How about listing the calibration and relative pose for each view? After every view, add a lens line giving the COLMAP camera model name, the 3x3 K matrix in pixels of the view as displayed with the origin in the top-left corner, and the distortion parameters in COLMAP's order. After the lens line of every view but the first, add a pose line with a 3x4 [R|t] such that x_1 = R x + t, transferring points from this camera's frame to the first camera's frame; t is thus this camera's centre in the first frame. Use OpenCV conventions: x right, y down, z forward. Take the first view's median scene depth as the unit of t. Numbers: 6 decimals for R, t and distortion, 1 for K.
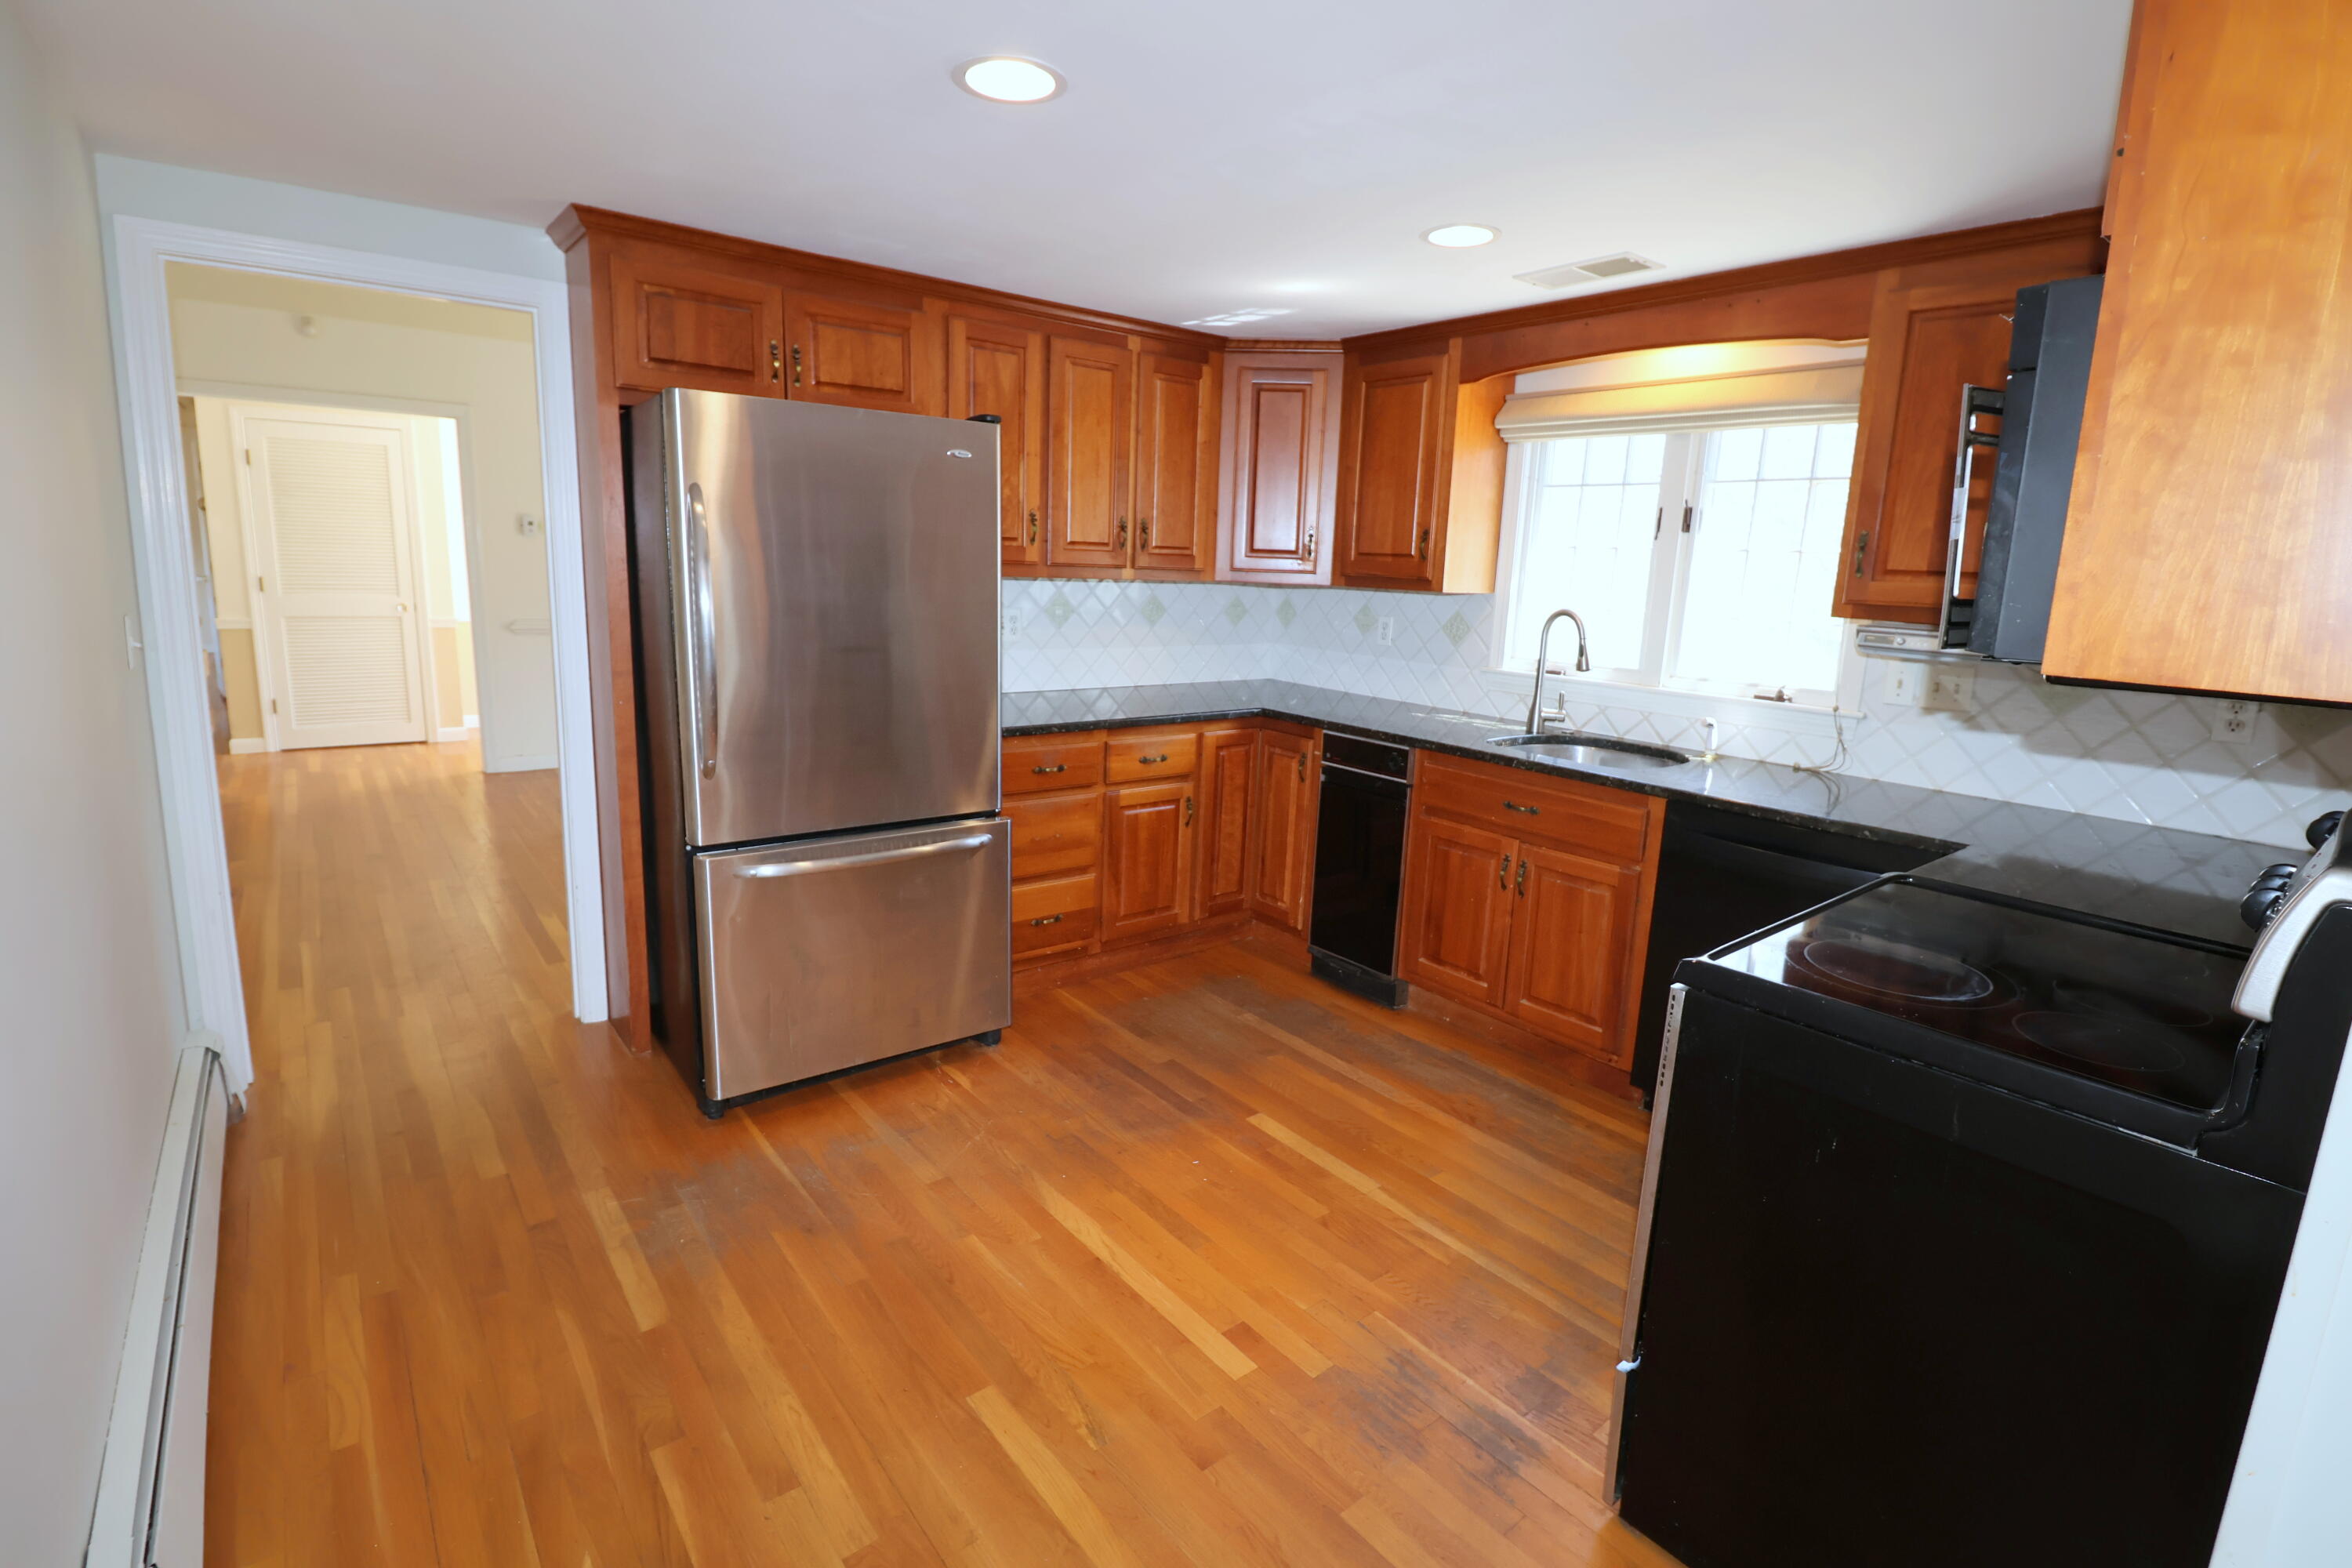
lens RADIAL K [[1090.9, 0, 1177.1], [0, 1090.9, 771.8], [0, 0, 1]] dist [-0.007862, -0.006398]
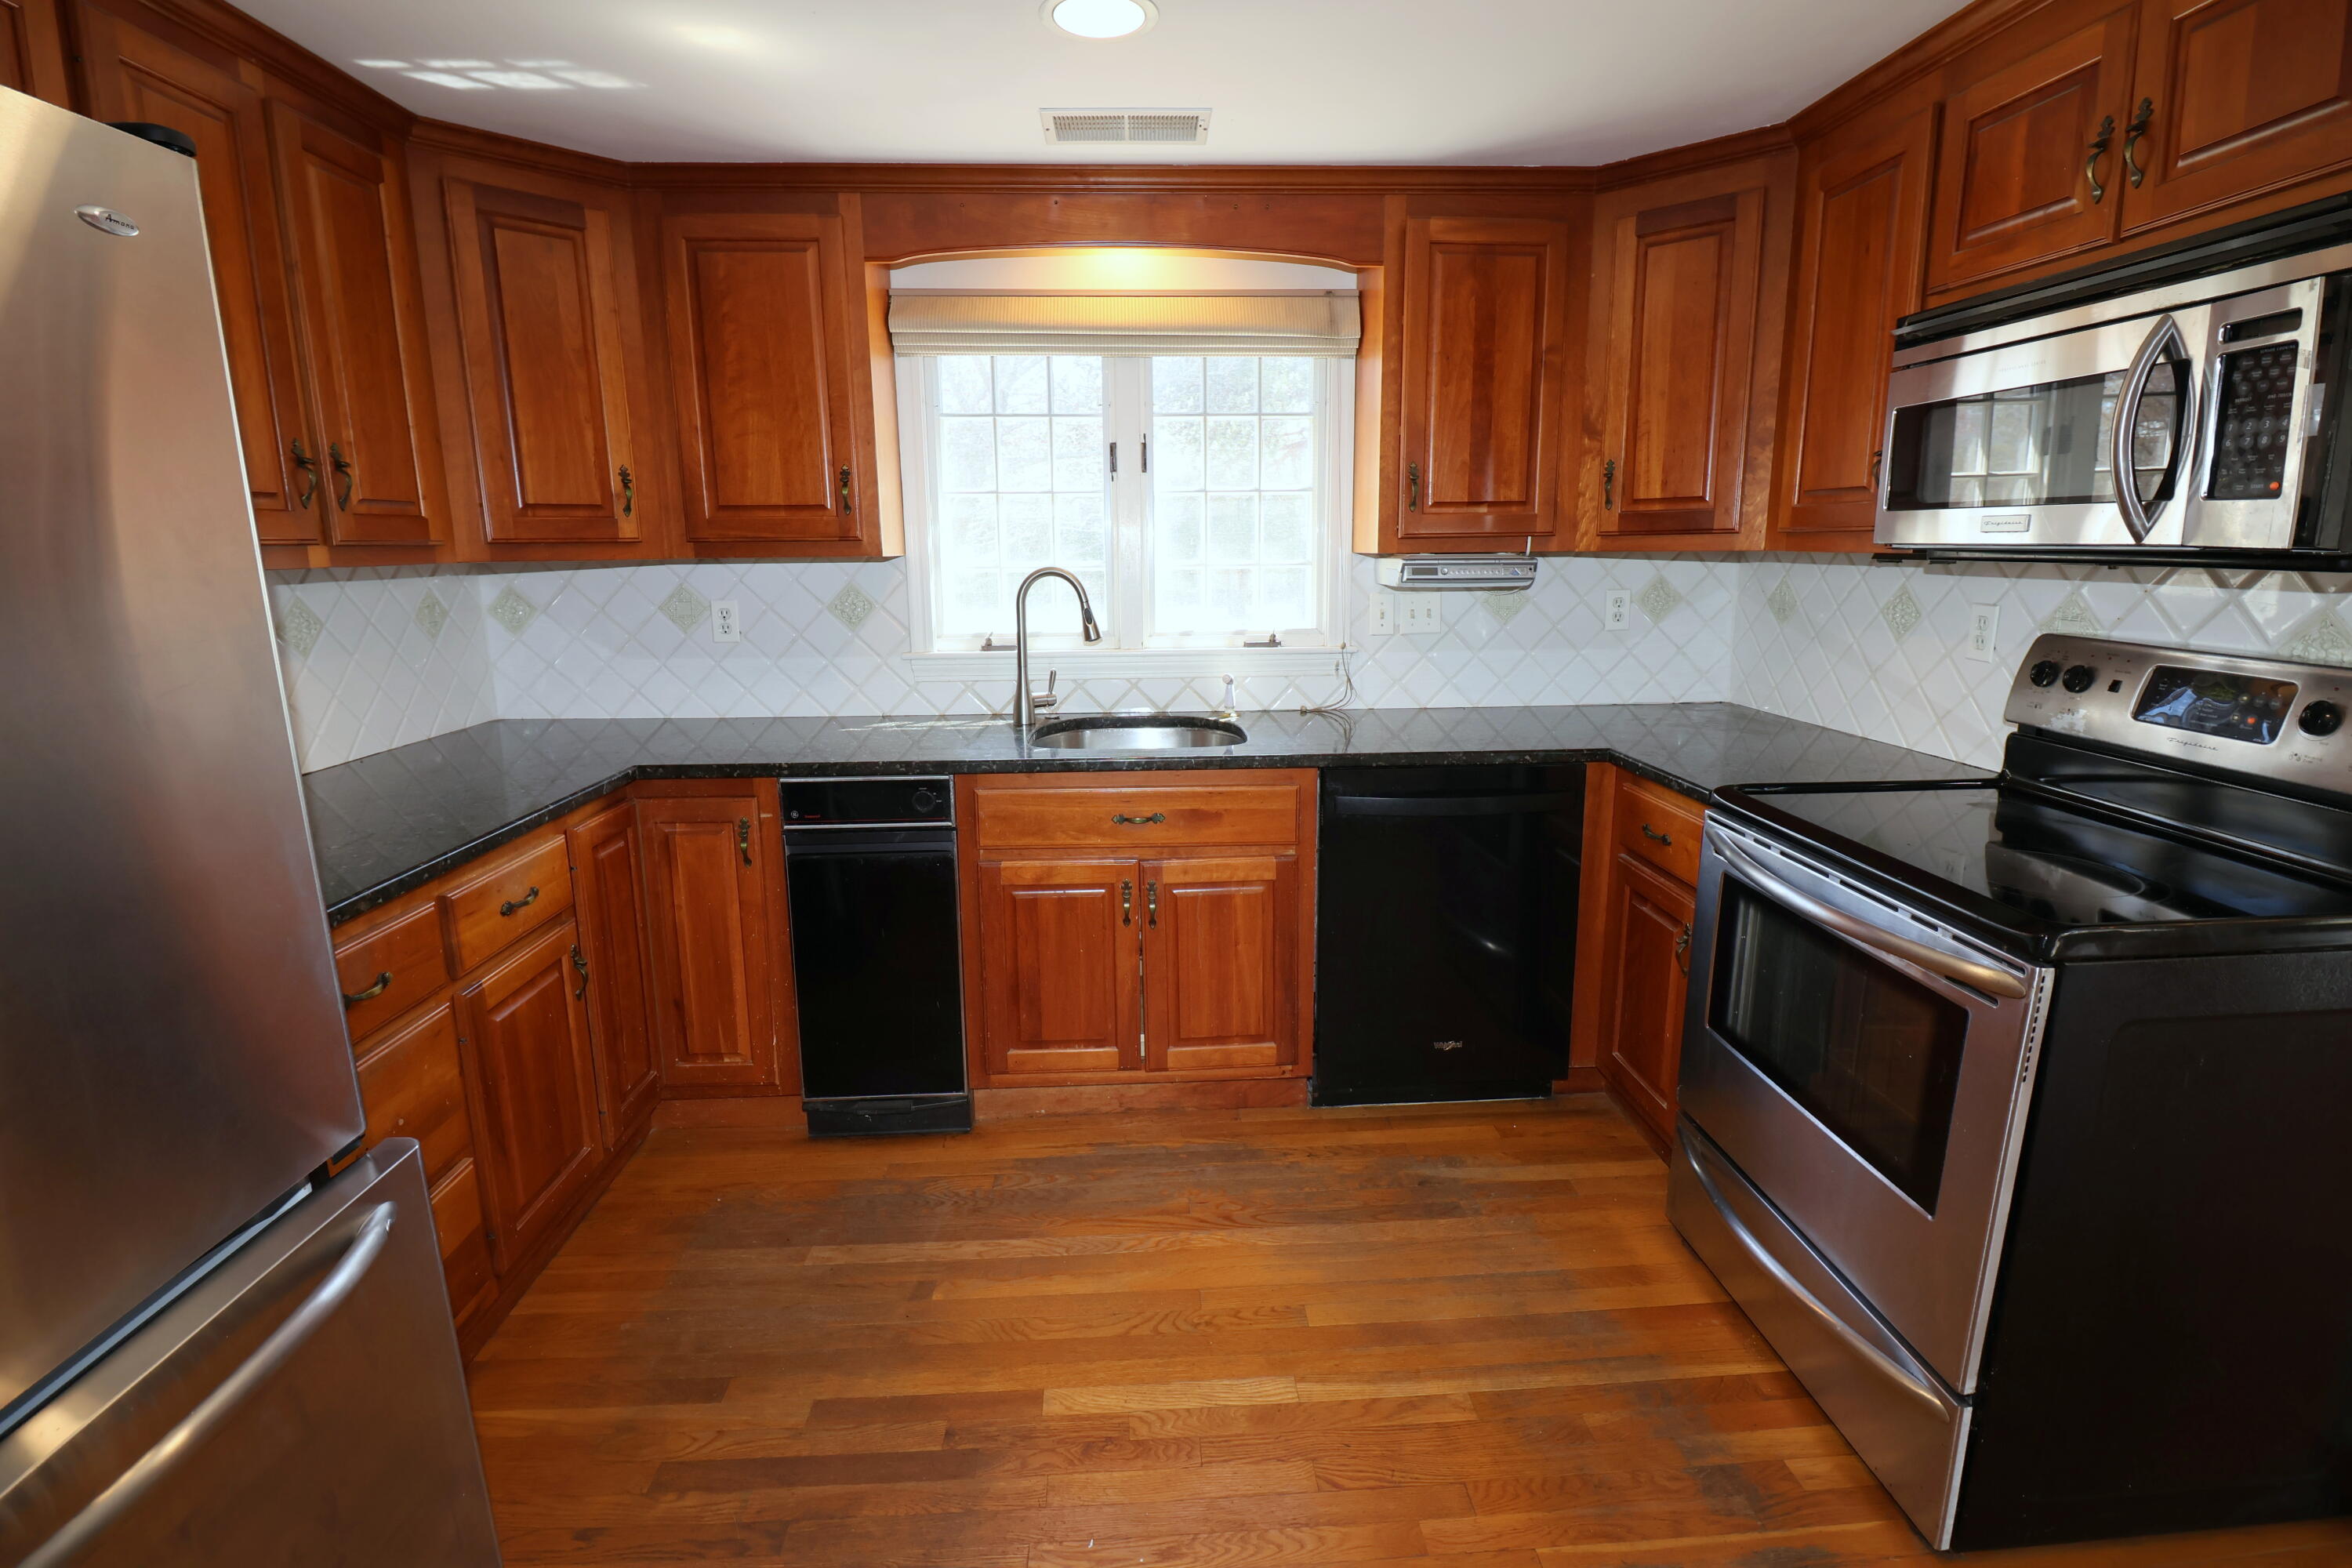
lens RADIAL K [[1090.9, 0, 1187.4], [0, 1090.9, 760.6], [0, 0, 1]] dist [-0.007862, -0.006398]
pose [[0.573472, -0.203231, 0.793616, -0.252192], [0.186905, 0.975649, 0.114788, -0.082458], [-0.797619, 0.082504, 0.597492, 0.443983]]
